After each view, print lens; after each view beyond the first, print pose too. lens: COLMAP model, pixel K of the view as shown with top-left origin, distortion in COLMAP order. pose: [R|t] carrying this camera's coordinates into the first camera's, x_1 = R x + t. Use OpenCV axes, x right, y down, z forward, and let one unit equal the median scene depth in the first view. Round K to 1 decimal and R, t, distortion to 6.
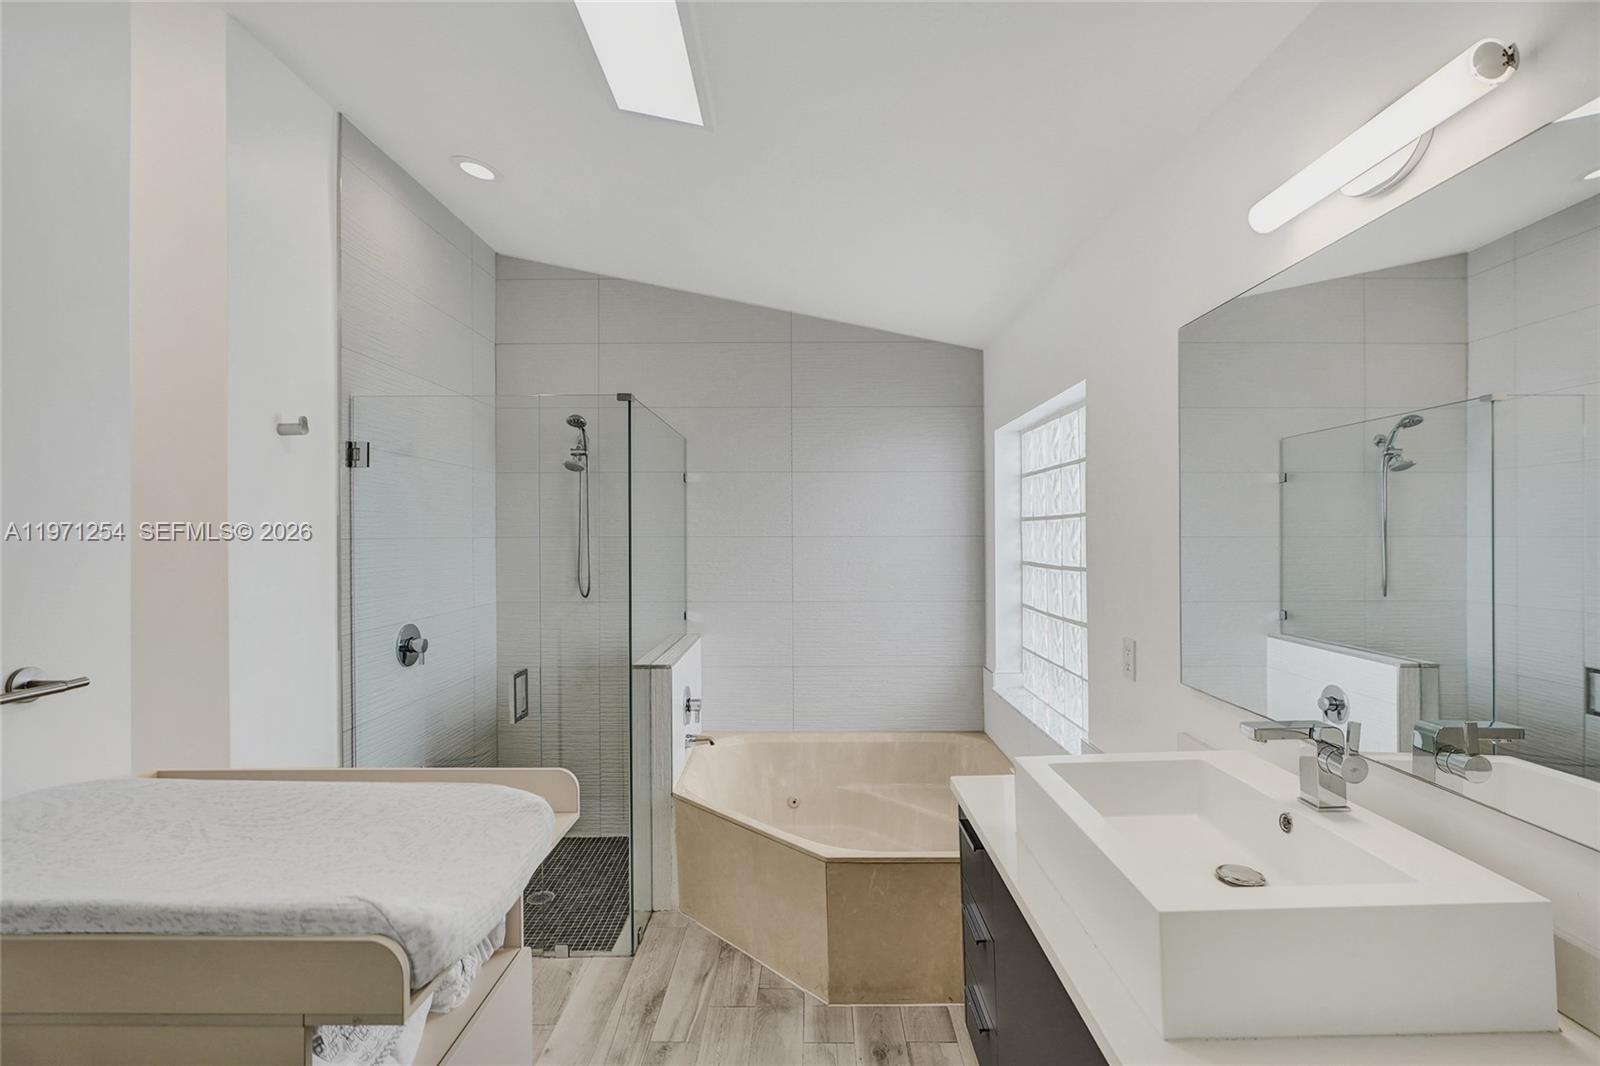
lens RADIAL K [[747.6, 0, 800.0], [0, 747.6, 533.0], [0, 0, 1]] dist [-0.003201, -0.000252]
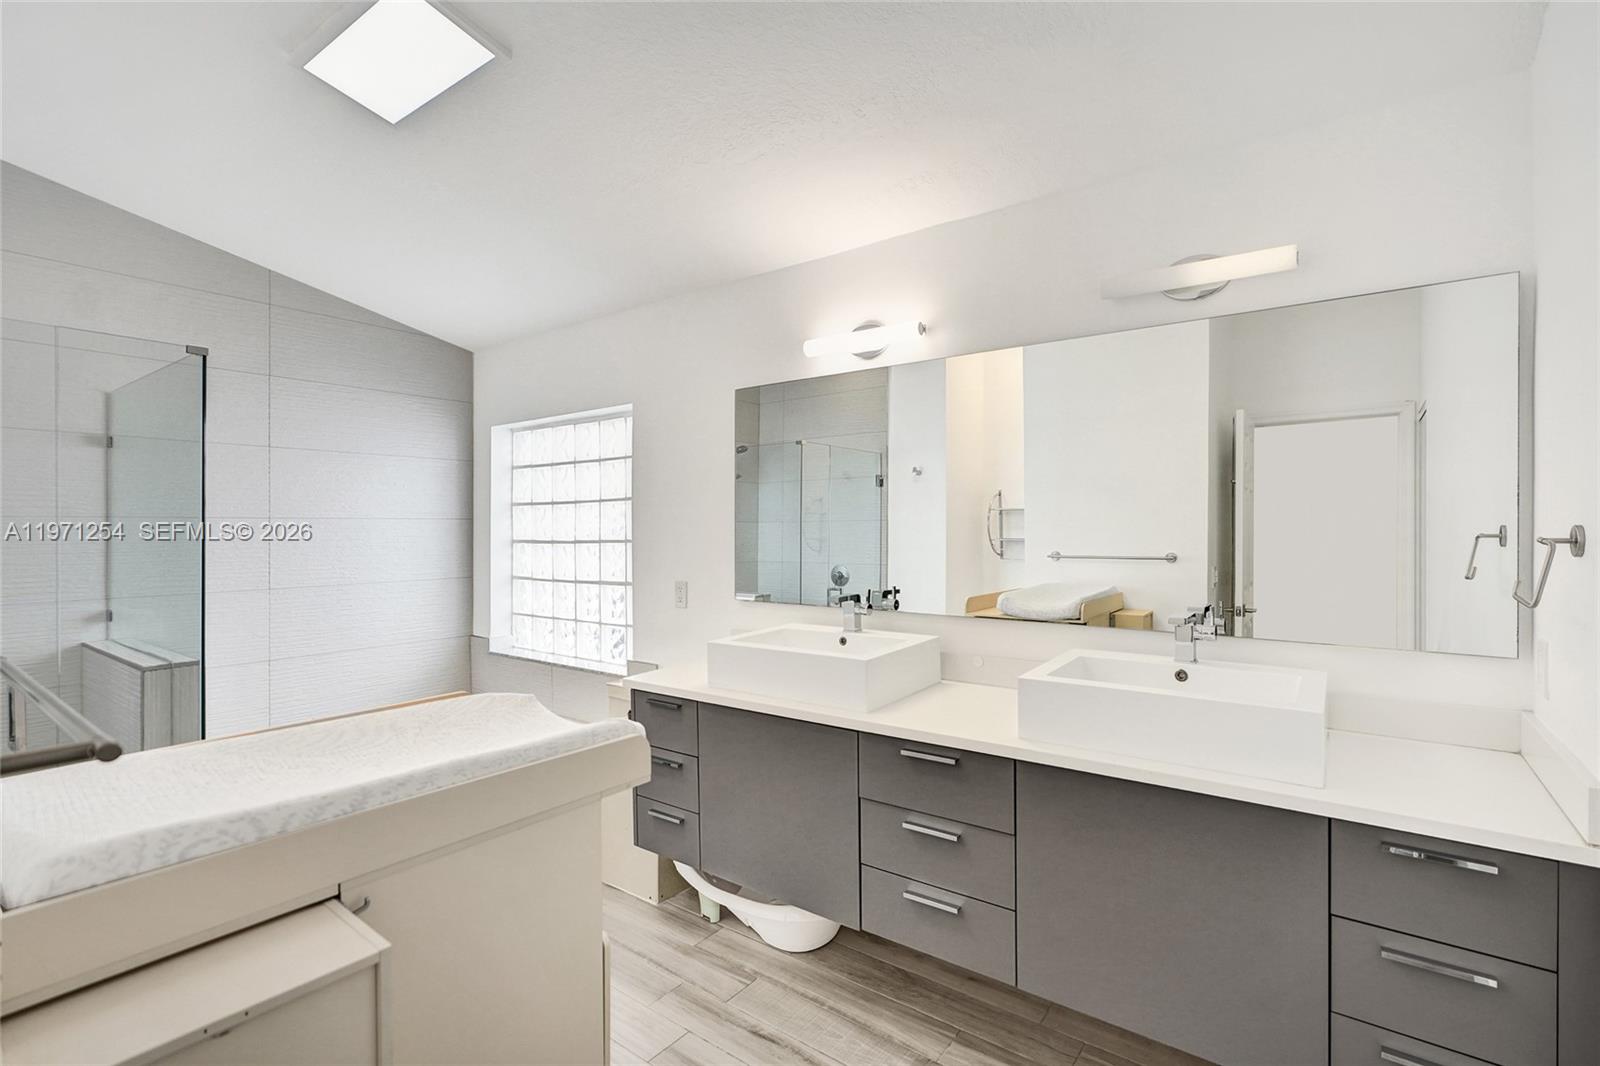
lens RADIAL K [[727.5, 0, 799.7], [0, 727.5, 540.2], [0, 0, 1]] dist [-0.000060, 0.000155]
pose [[0.607813, -0.015021, 0.793938, -0.452900], [0.000911, 0.999834, 0.018219, 0.023723], [-0.794080, -0.010350, 0.607725, -0.074367]]
